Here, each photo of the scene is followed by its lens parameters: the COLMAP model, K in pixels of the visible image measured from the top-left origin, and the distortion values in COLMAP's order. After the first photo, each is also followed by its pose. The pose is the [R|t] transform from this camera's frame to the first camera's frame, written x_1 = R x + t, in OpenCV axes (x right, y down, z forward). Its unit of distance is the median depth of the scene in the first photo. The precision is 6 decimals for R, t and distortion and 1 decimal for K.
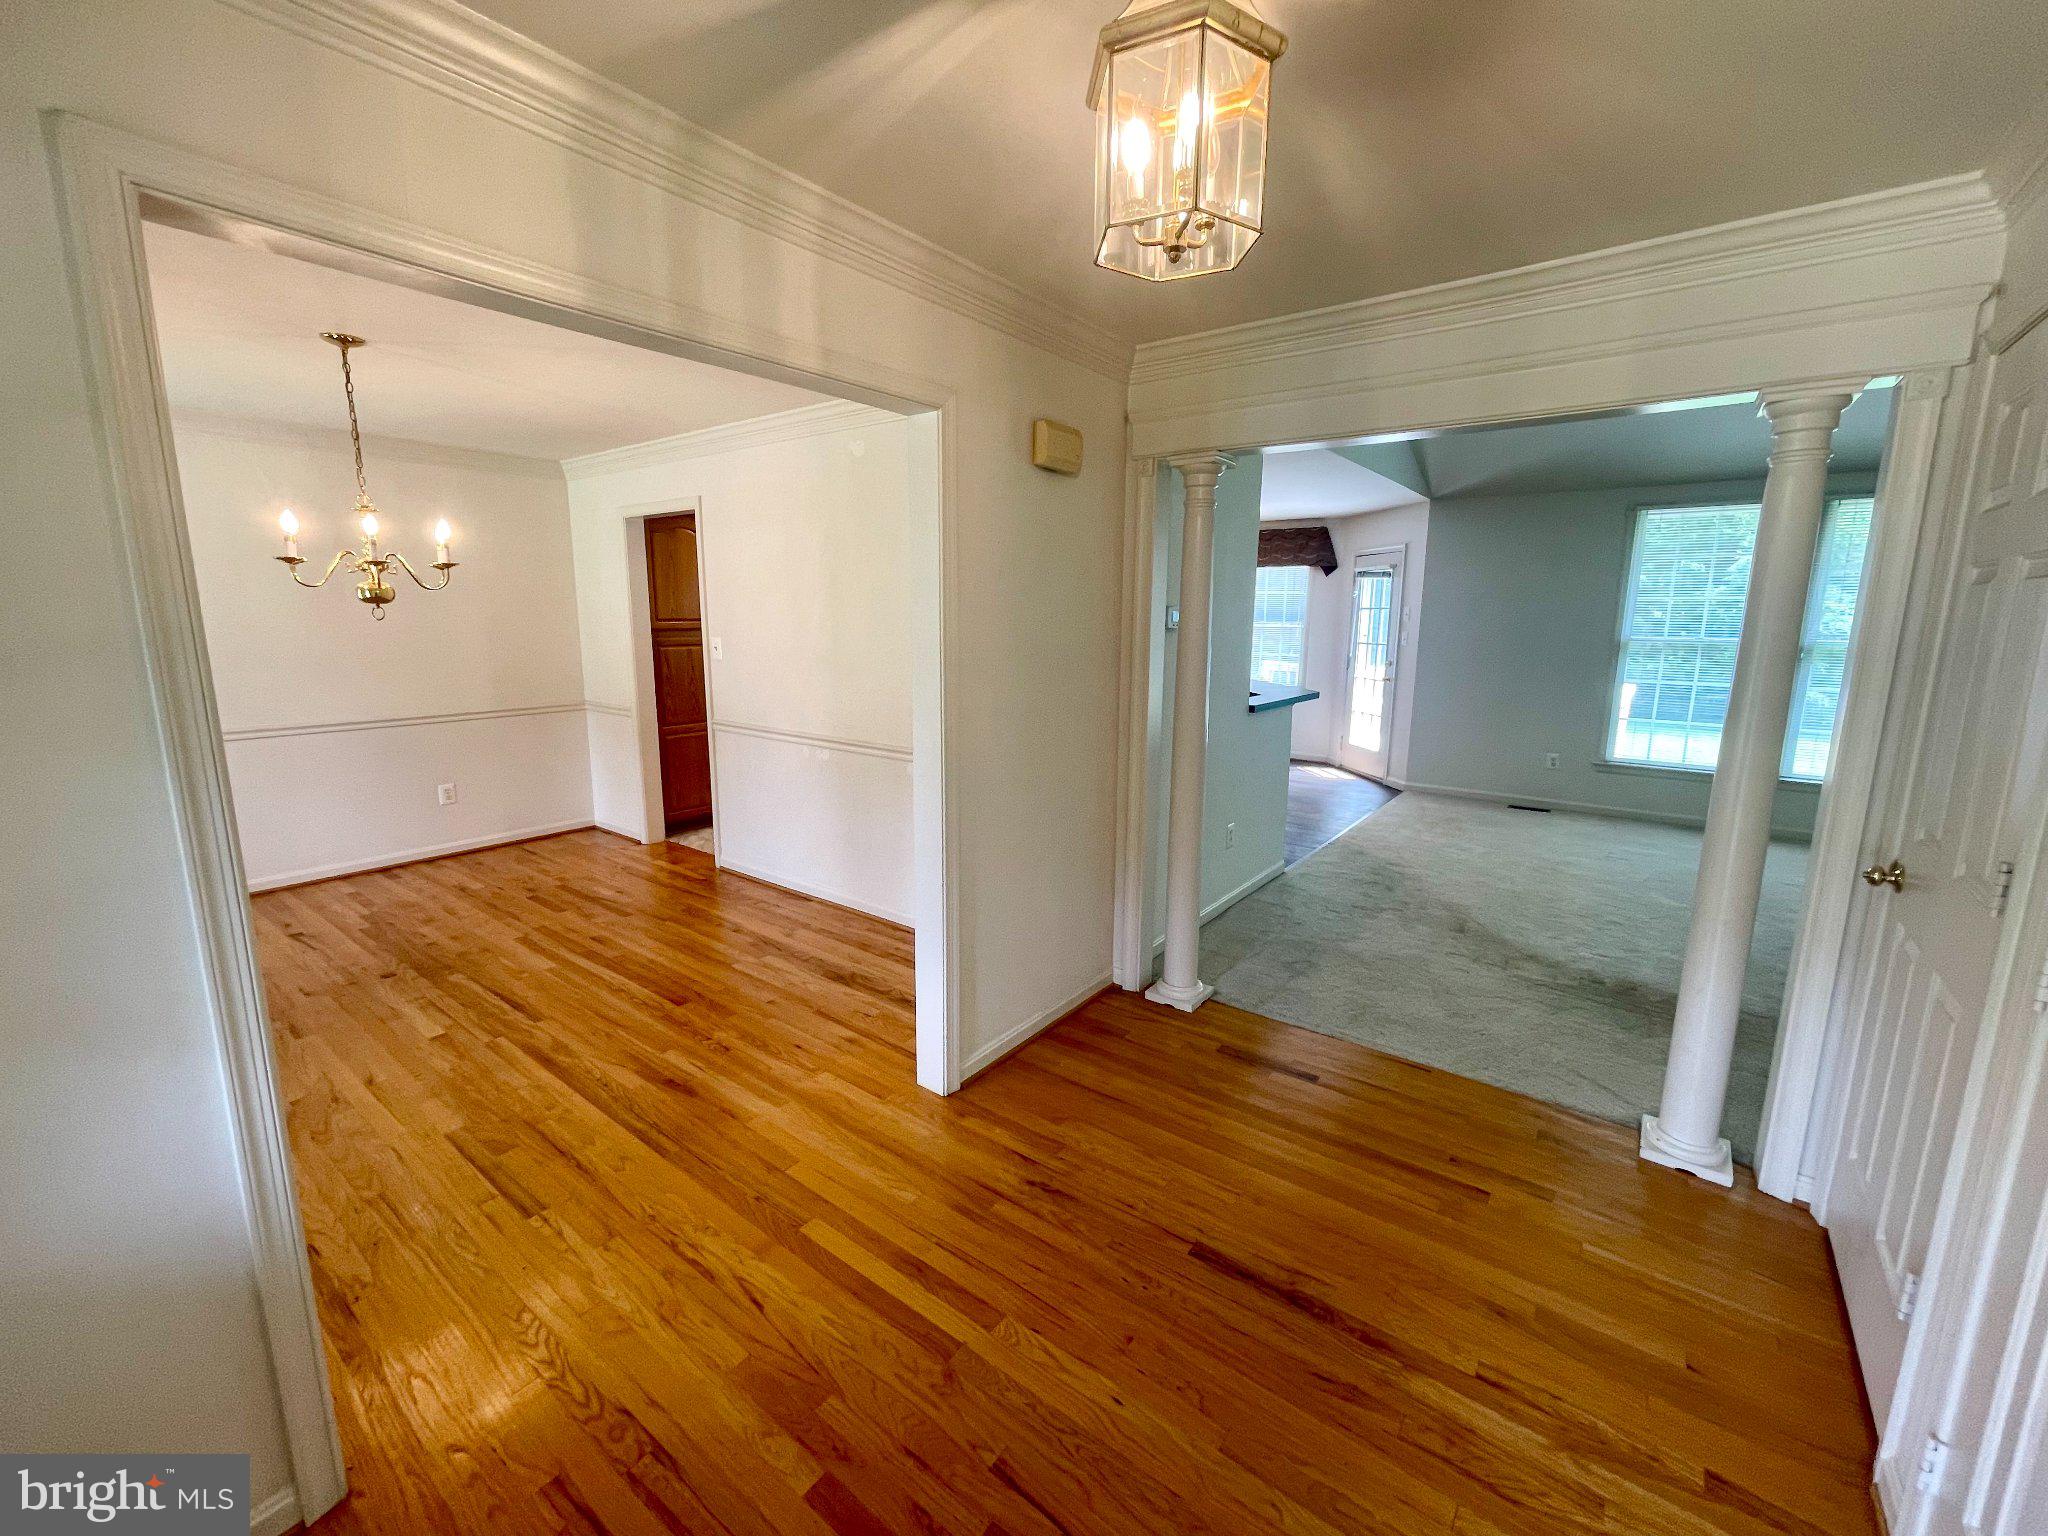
lens RADIAL K [[832.0, 0, 1023.6], [0, 832.0, 769.2], [0, 0, 1]] dist [-0.005493, 0.000724]
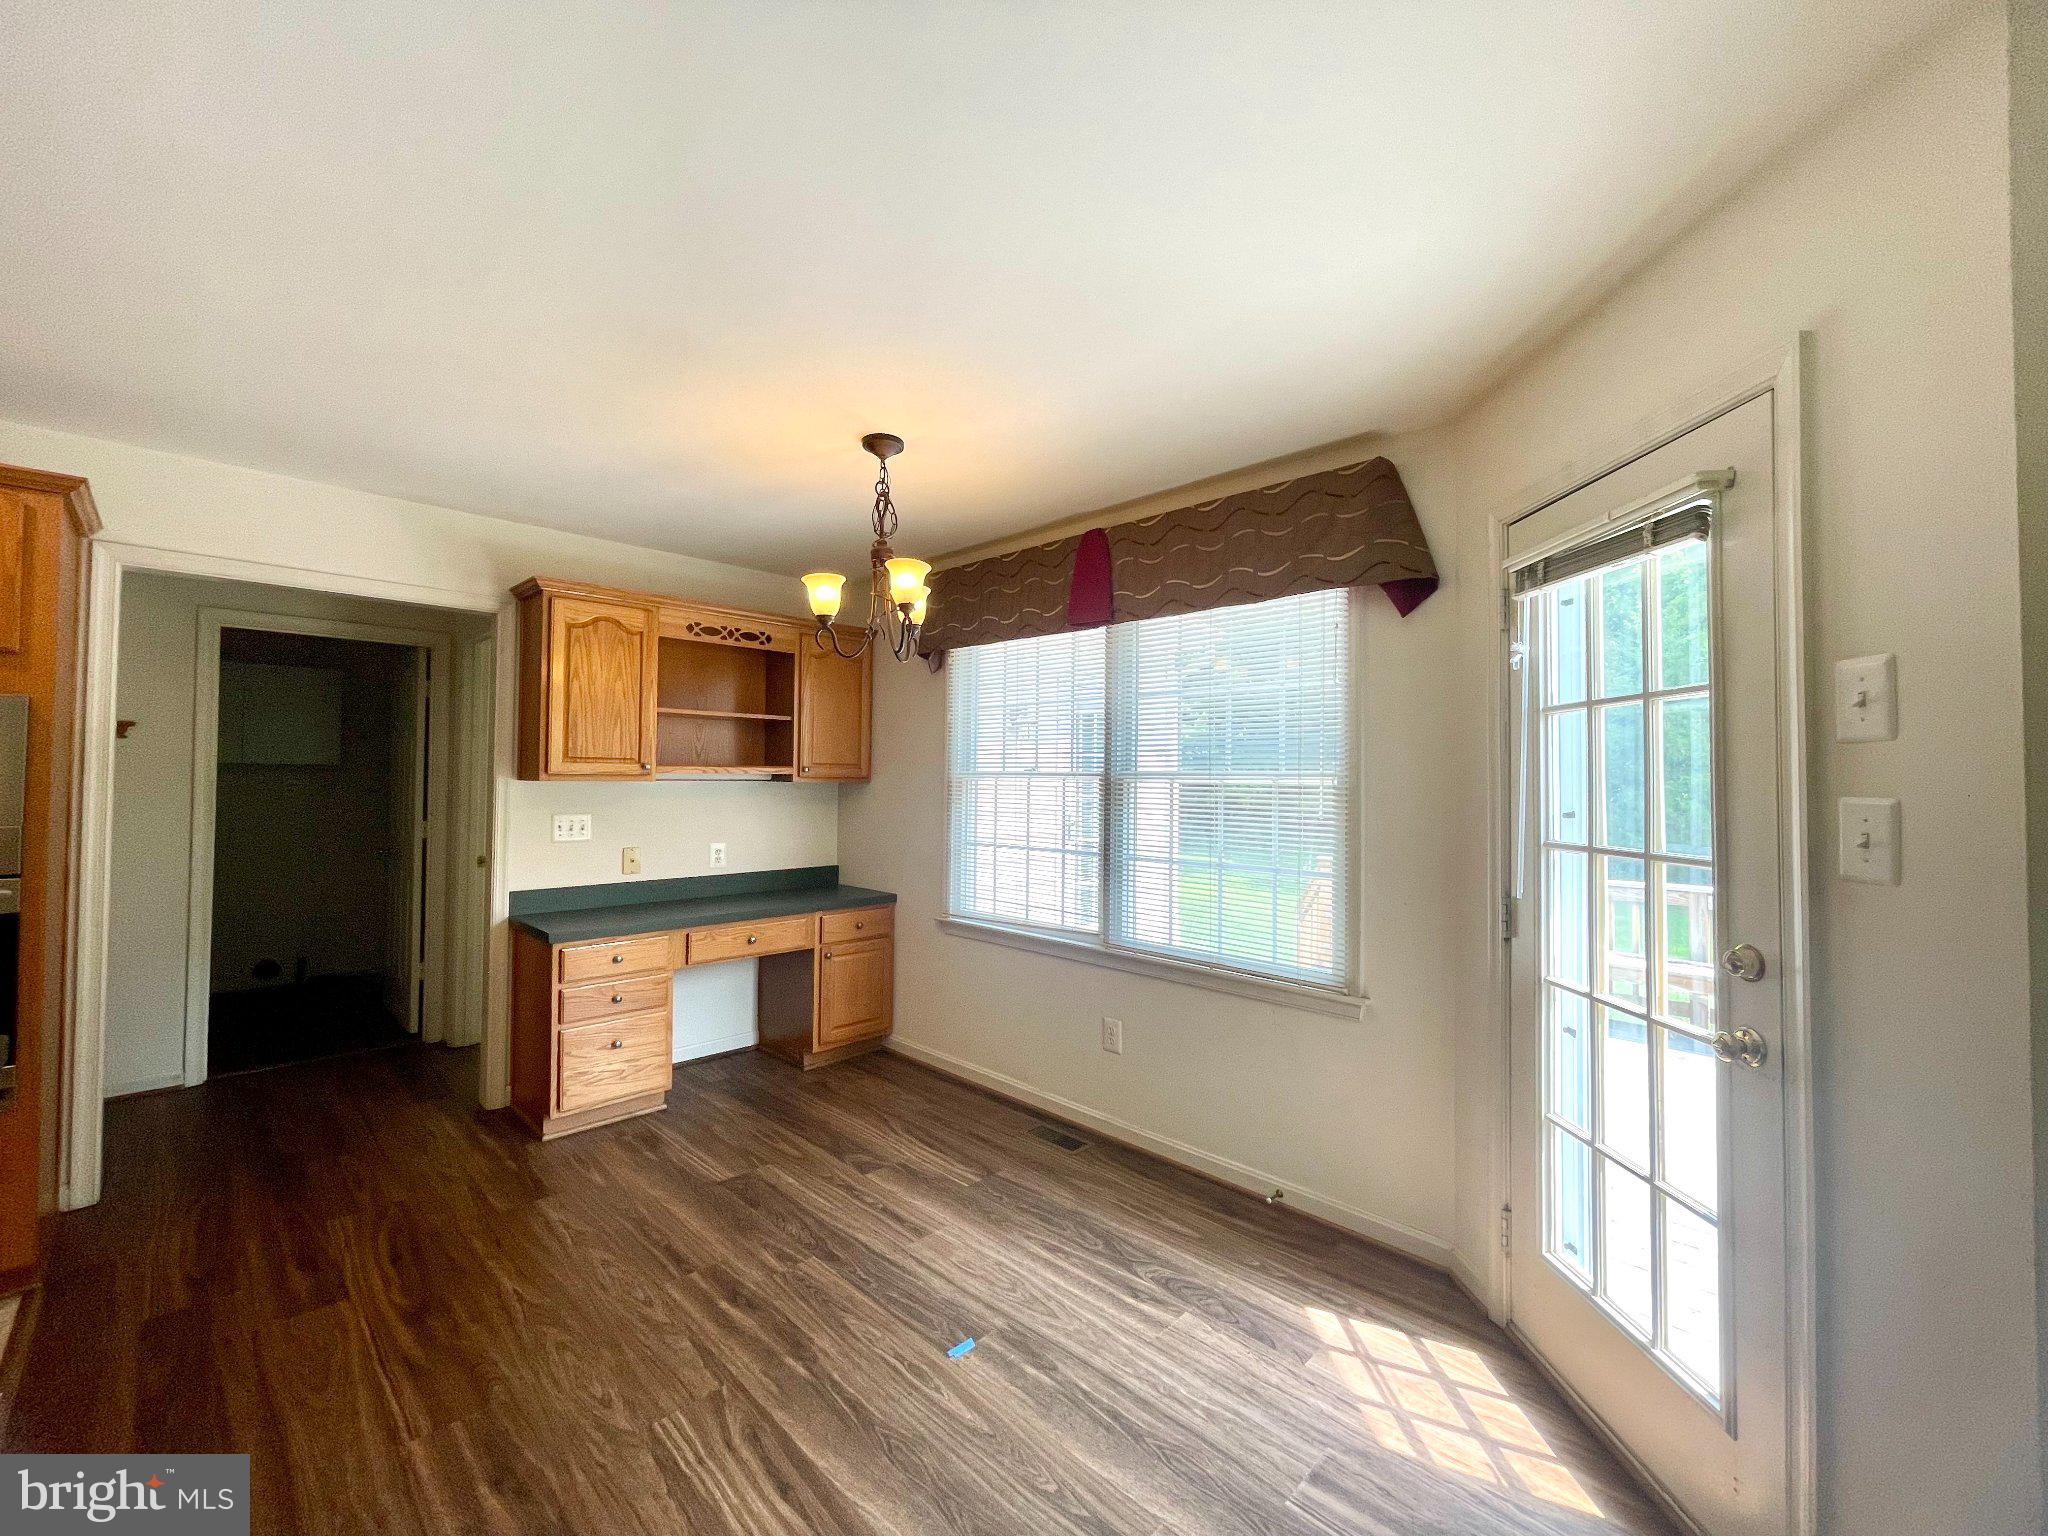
lens RADIAL K [[832.0, 0, 1023.8], [0, 832.0, 758.7], [0, 0, 1]] dist [-0.005493, 0.000724]
pose [[0.991599, 0.000471, -0.129349, 0.277707], [-0.026253, 0.979913, -0.197689, -0.121794], [0.126657, 0.199424, 0.971693, 0.728435]]
